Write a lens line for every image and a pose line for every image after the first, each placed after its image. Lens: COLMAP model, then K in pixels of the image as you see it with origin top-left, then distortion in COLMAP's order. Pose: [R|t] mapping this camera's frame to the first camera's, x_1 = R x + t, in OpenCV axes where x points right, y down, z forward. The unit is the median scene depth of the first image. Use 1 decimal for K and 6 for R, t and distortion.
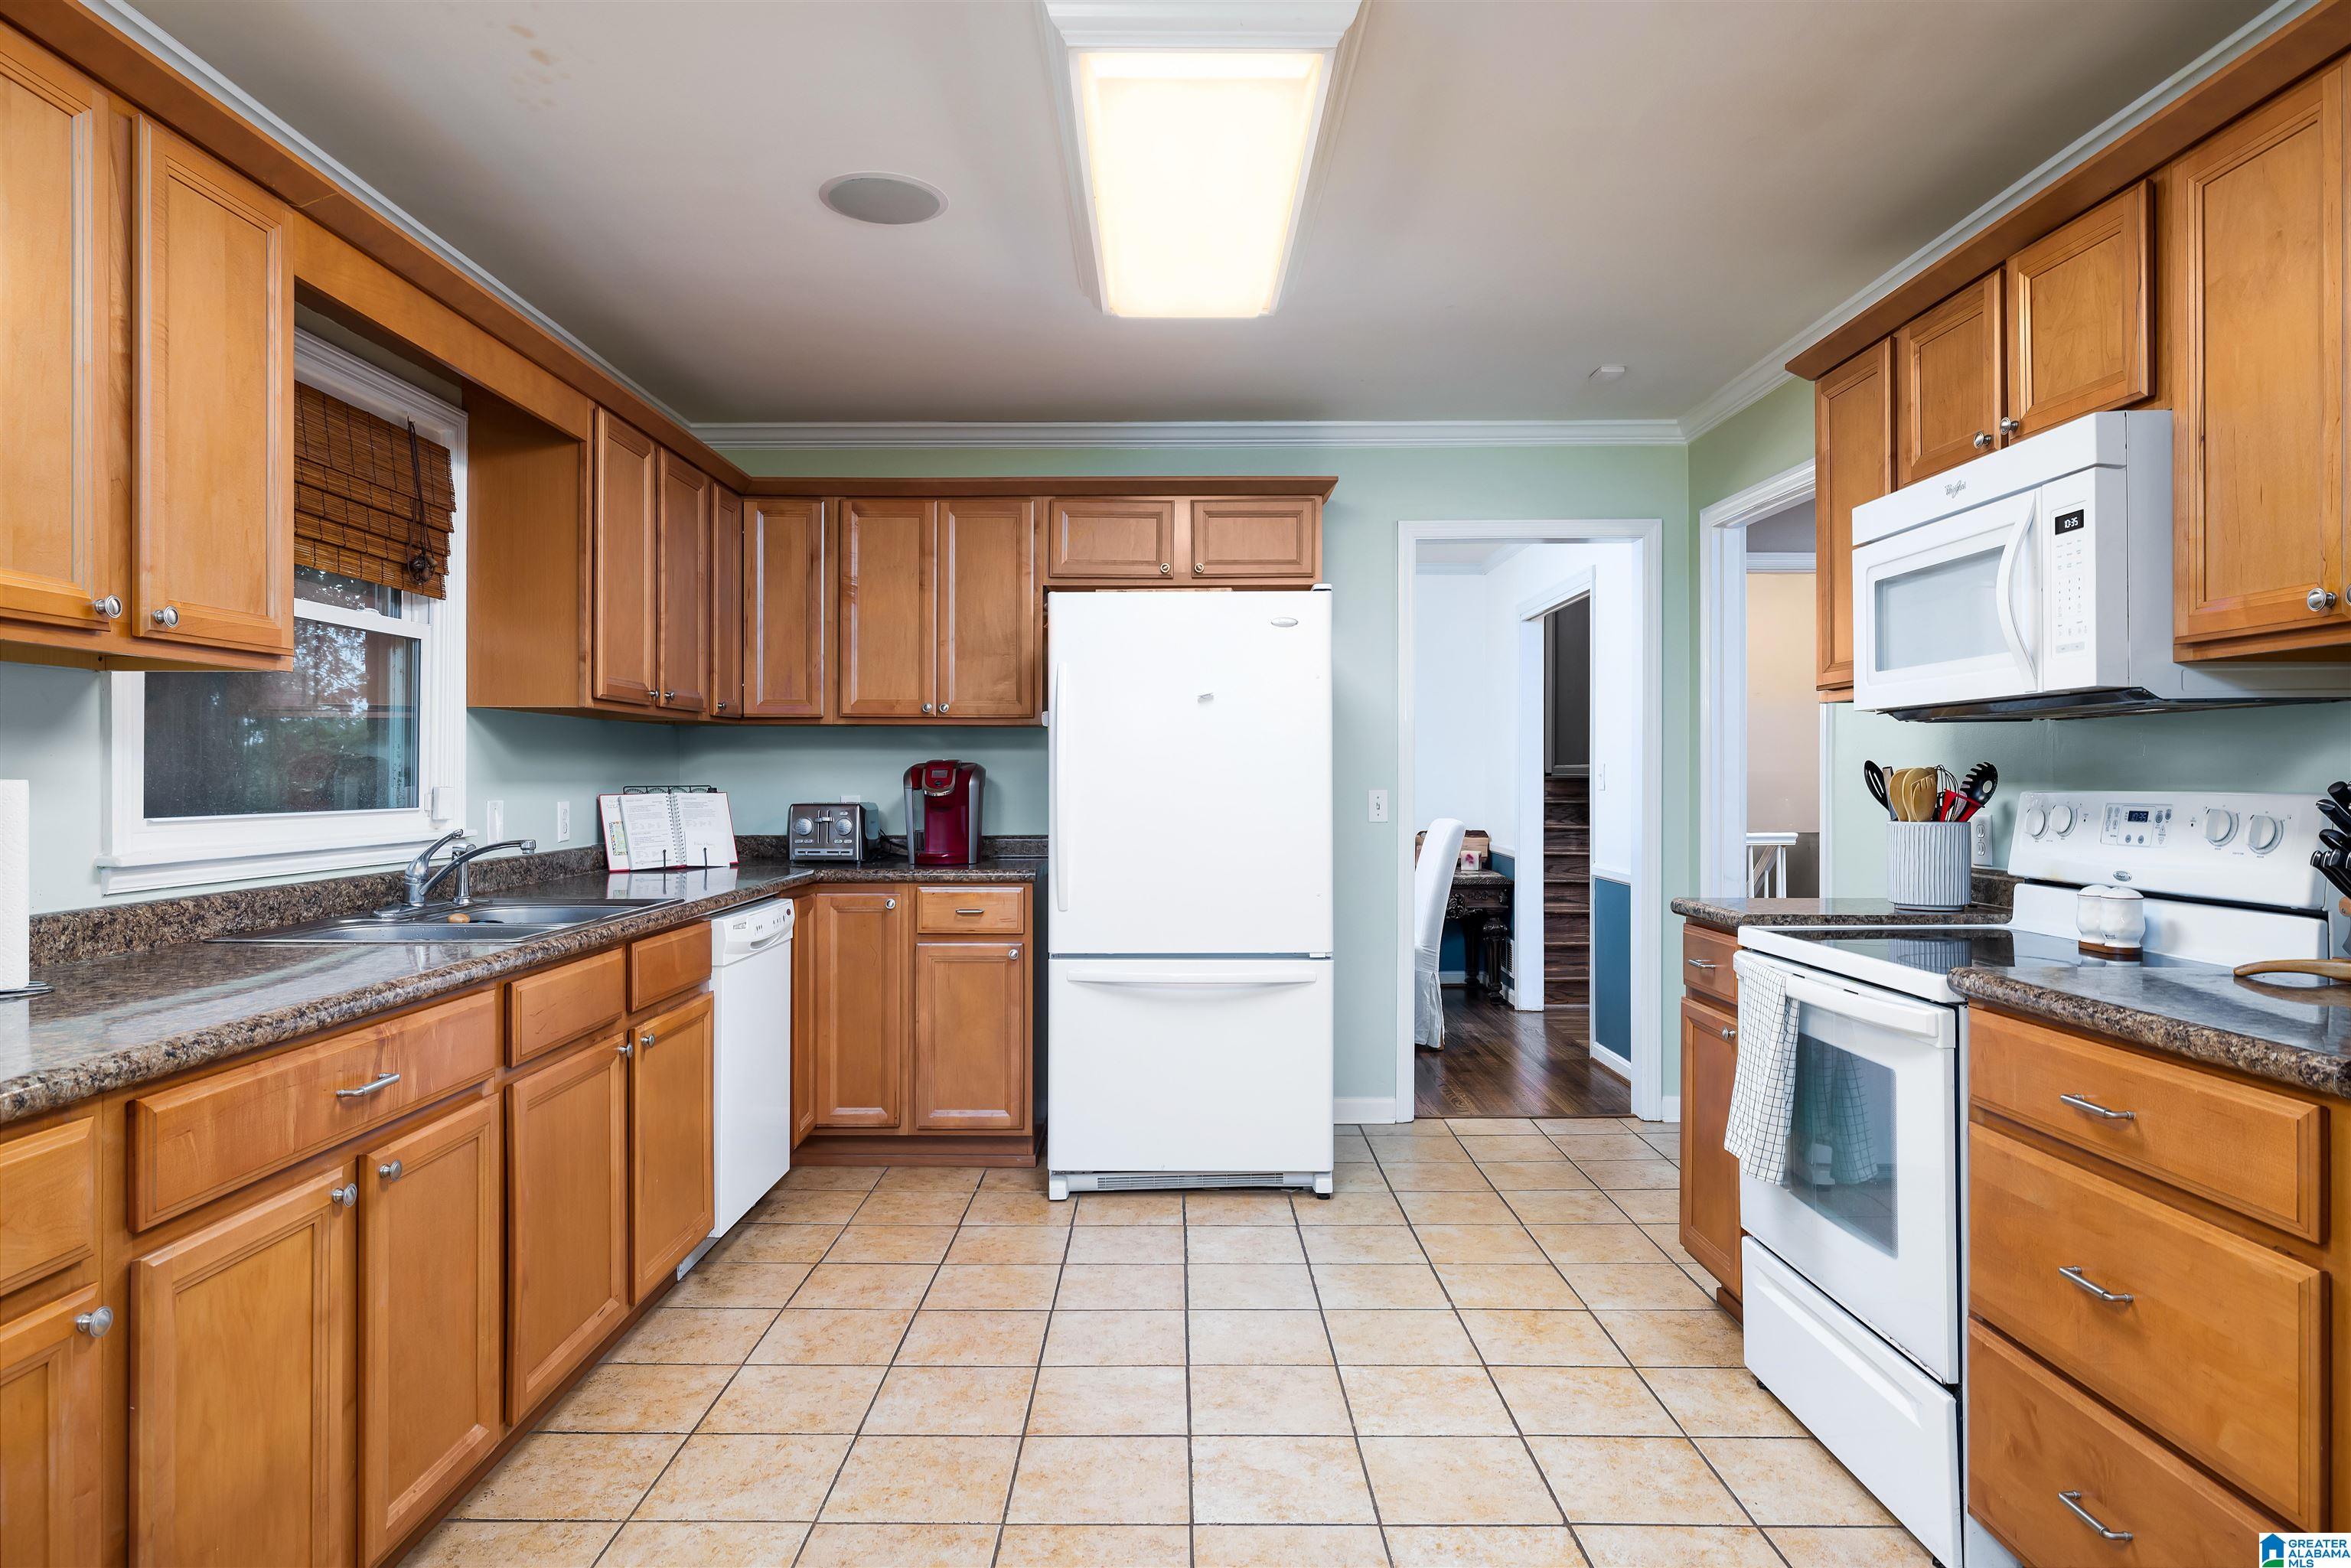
lens RADIAL K [[1406.3, 0, 1171.7], [0, 1406.3, 777.9], [0, 0, 1]] dist [-0.004528, -0.000205]
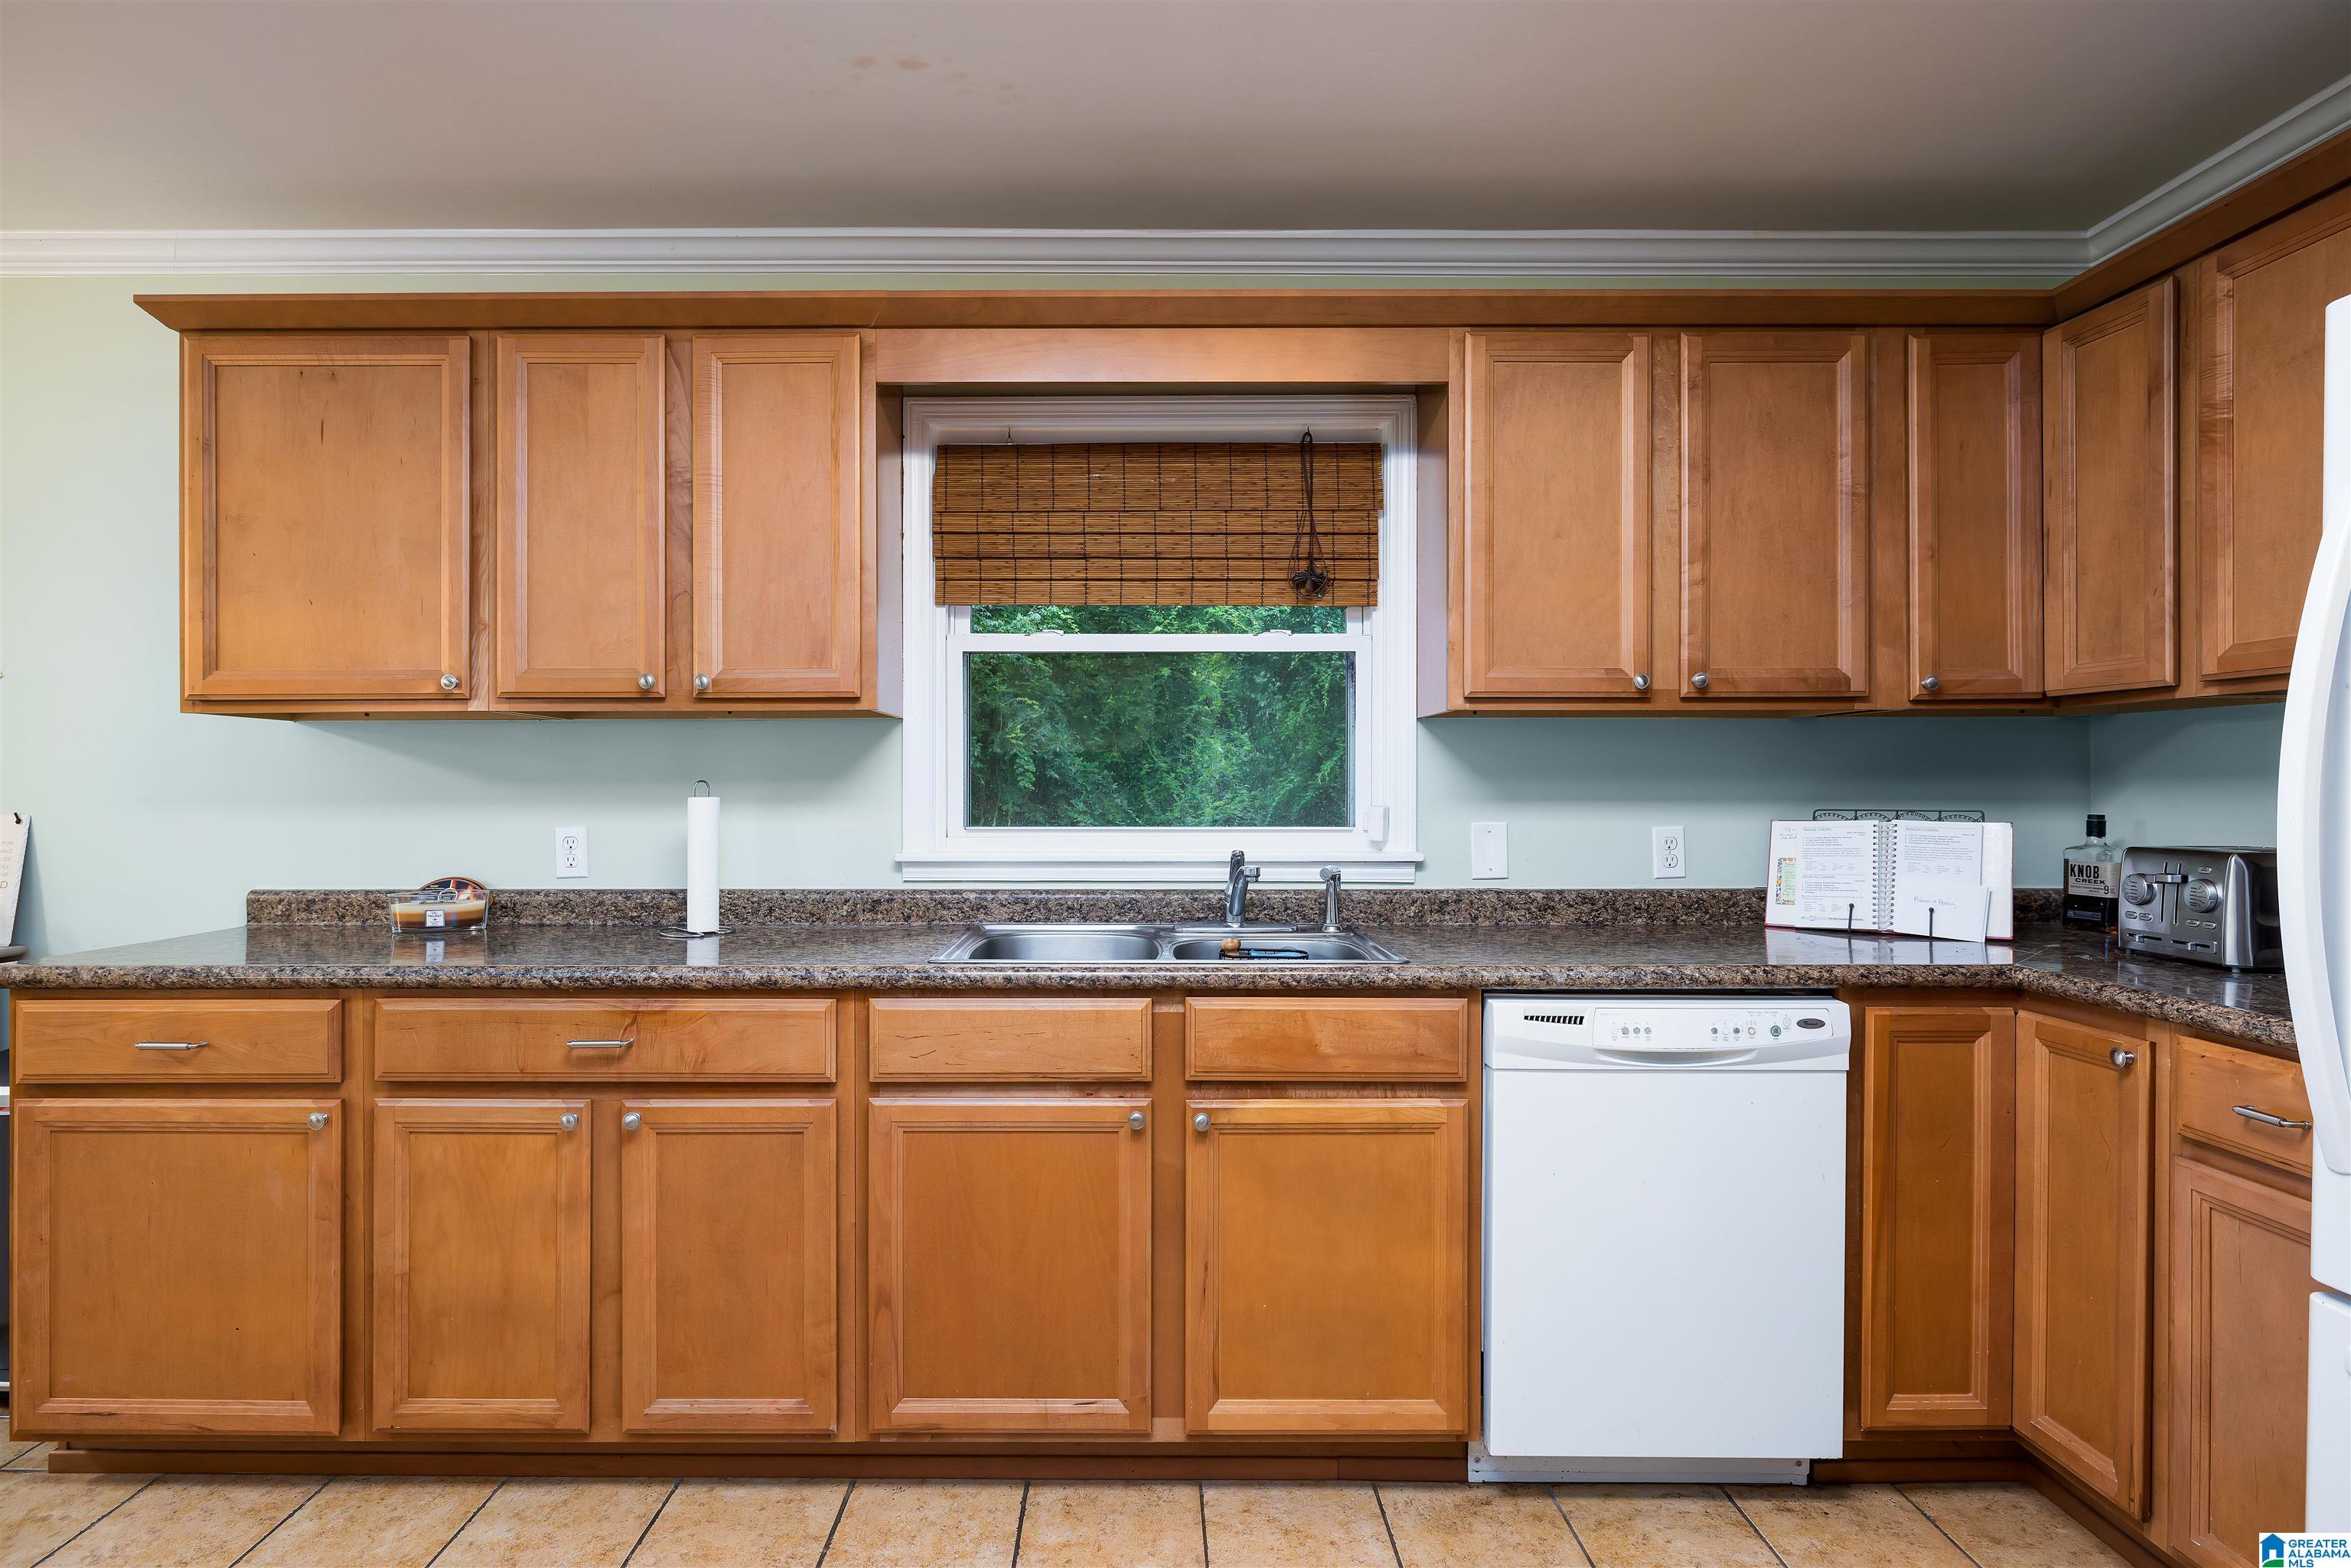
lens RADIAL K [[1224.9, 0, 1161.2], [0, 1224.9, 788.1], [0, 0, 1]] dist [-0.004254, 0.002357]
pose [[-0.008316, 0.001136, -0.999965, 0.333849], [-0.001097, 0.999999, 0.001145, -0.007134], [0.999965, 0.001106, -0.008315, 0.968688]]
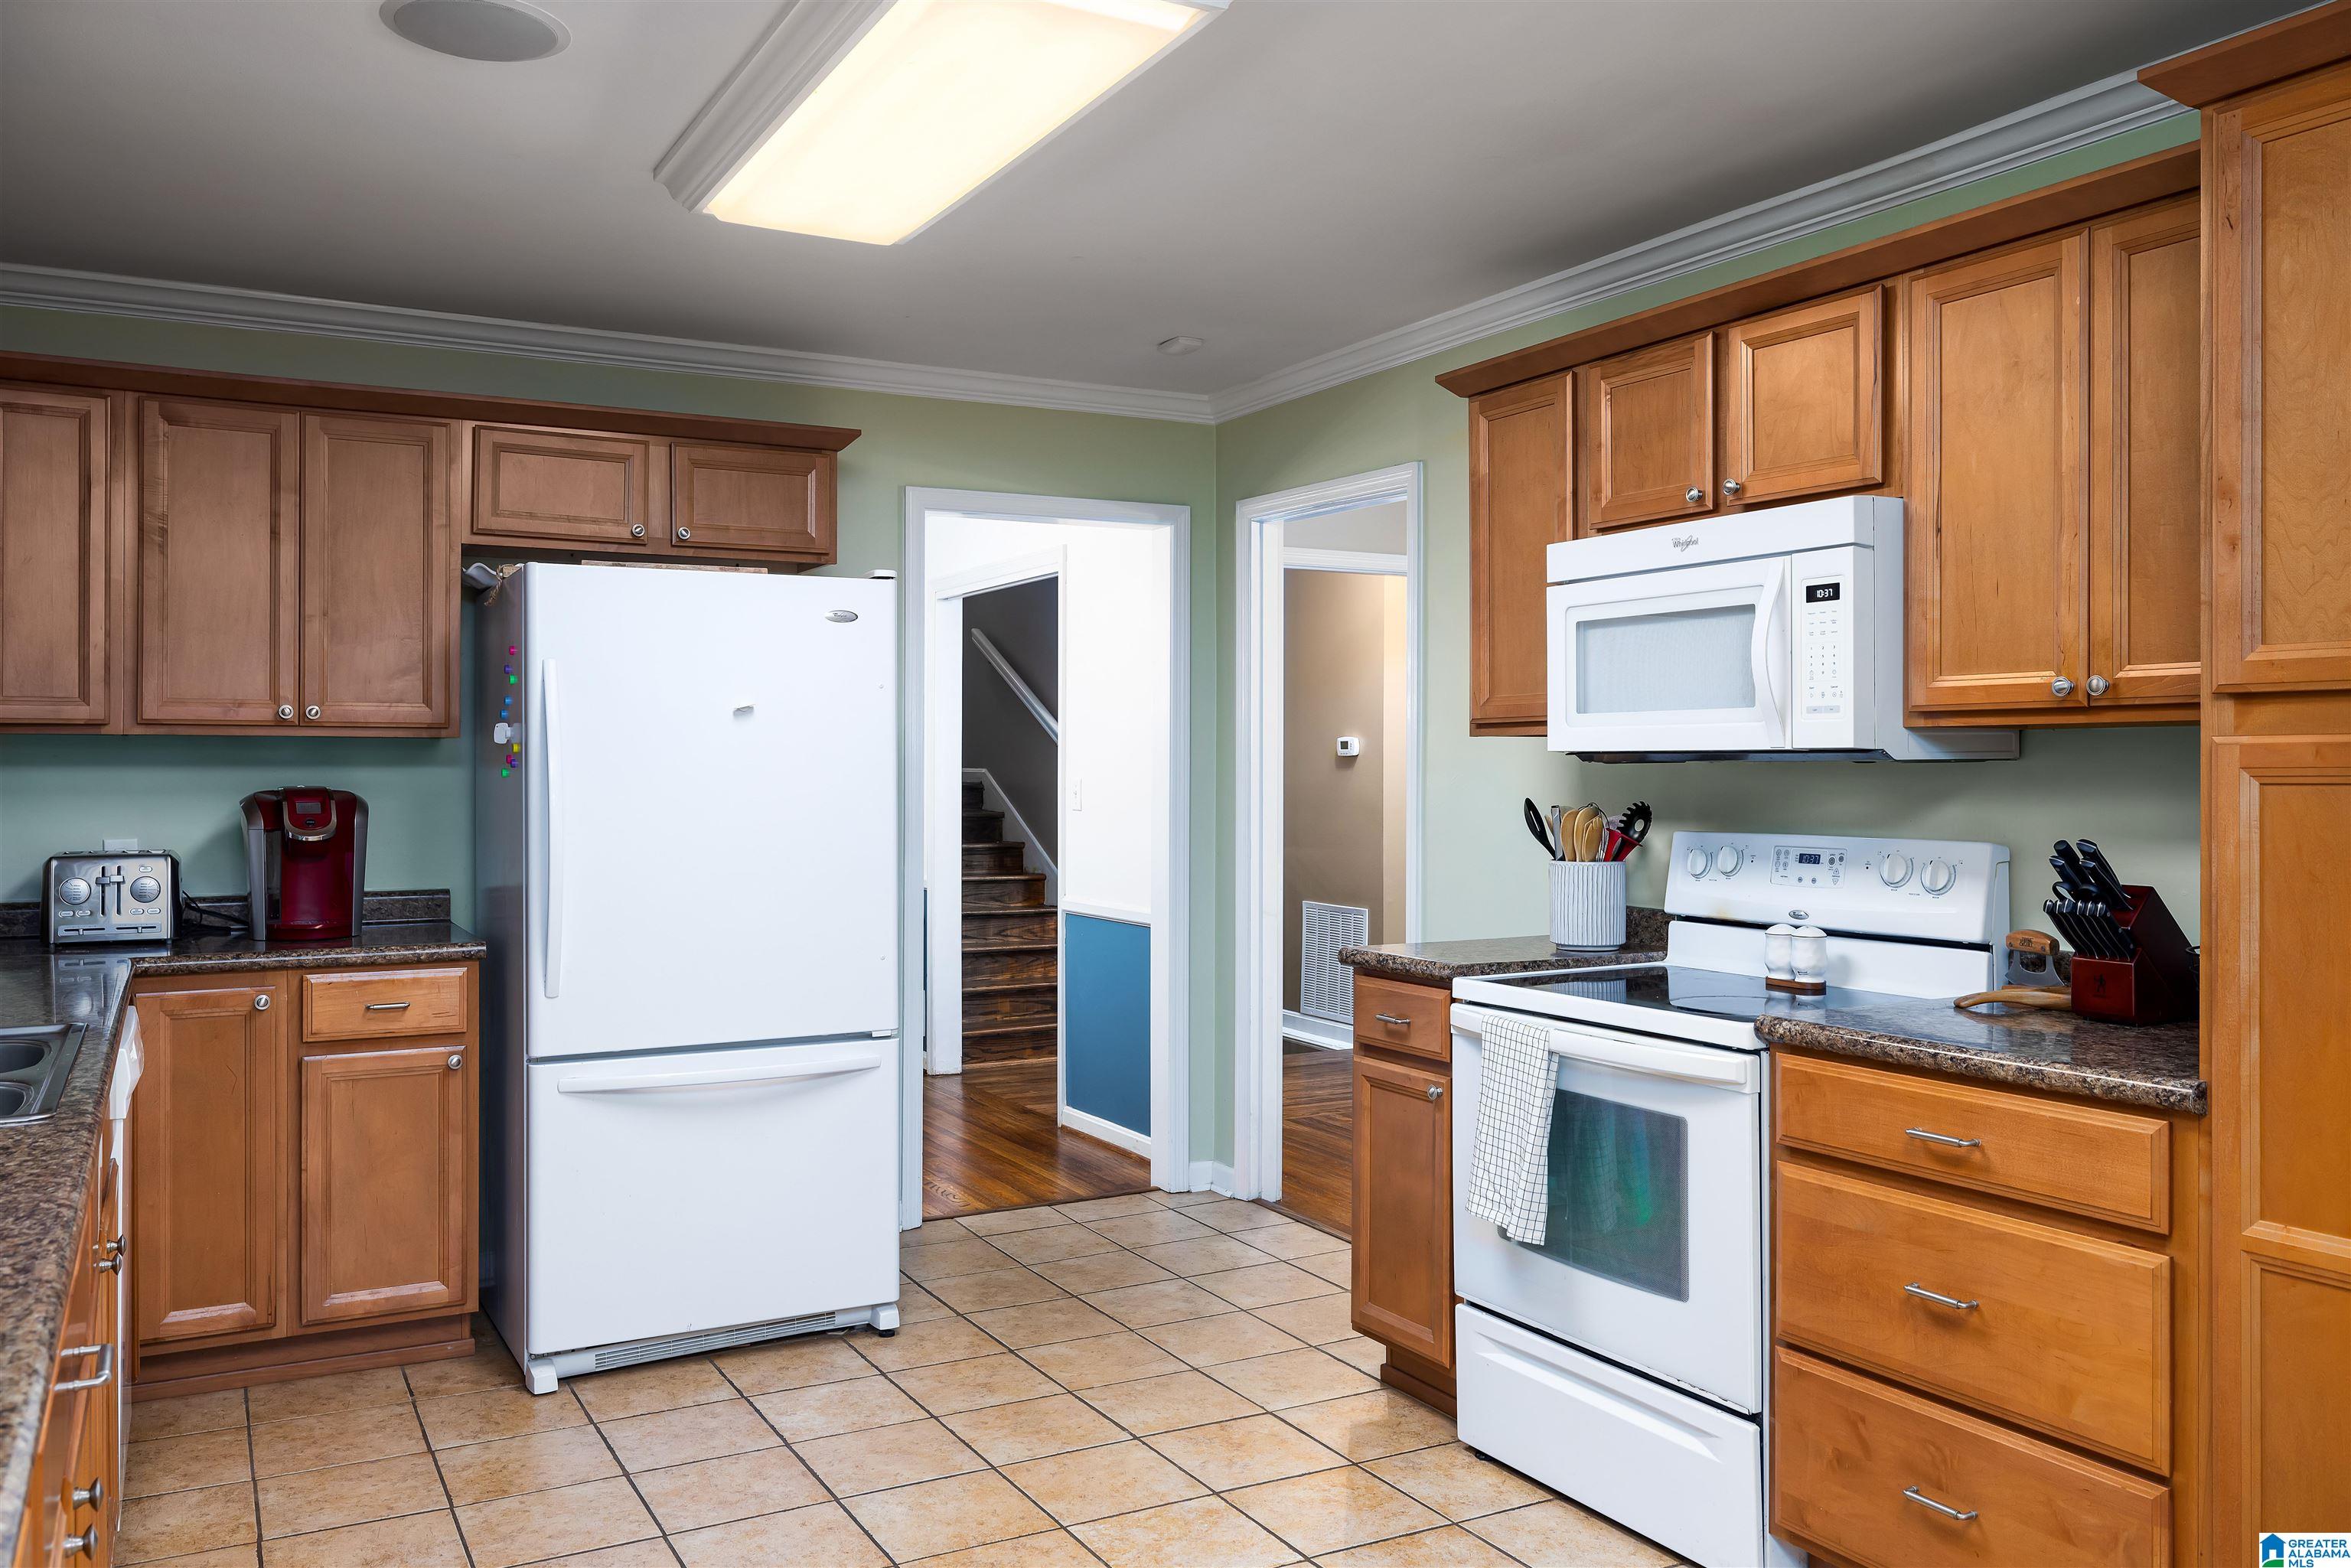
lens RADIAL K [[1817.5, 0, 1176.8], [0, 1817.5, 768.6], [0, 0, 1]] dist [0.000689, -0.003623]
pose [[0.874971, -0.001745, 0.484171, -0.345026], [0.000304, 0.999995, 0.003055, -0.038630], [-0.484175, -0.002526, 0.874968, 0.016787]]
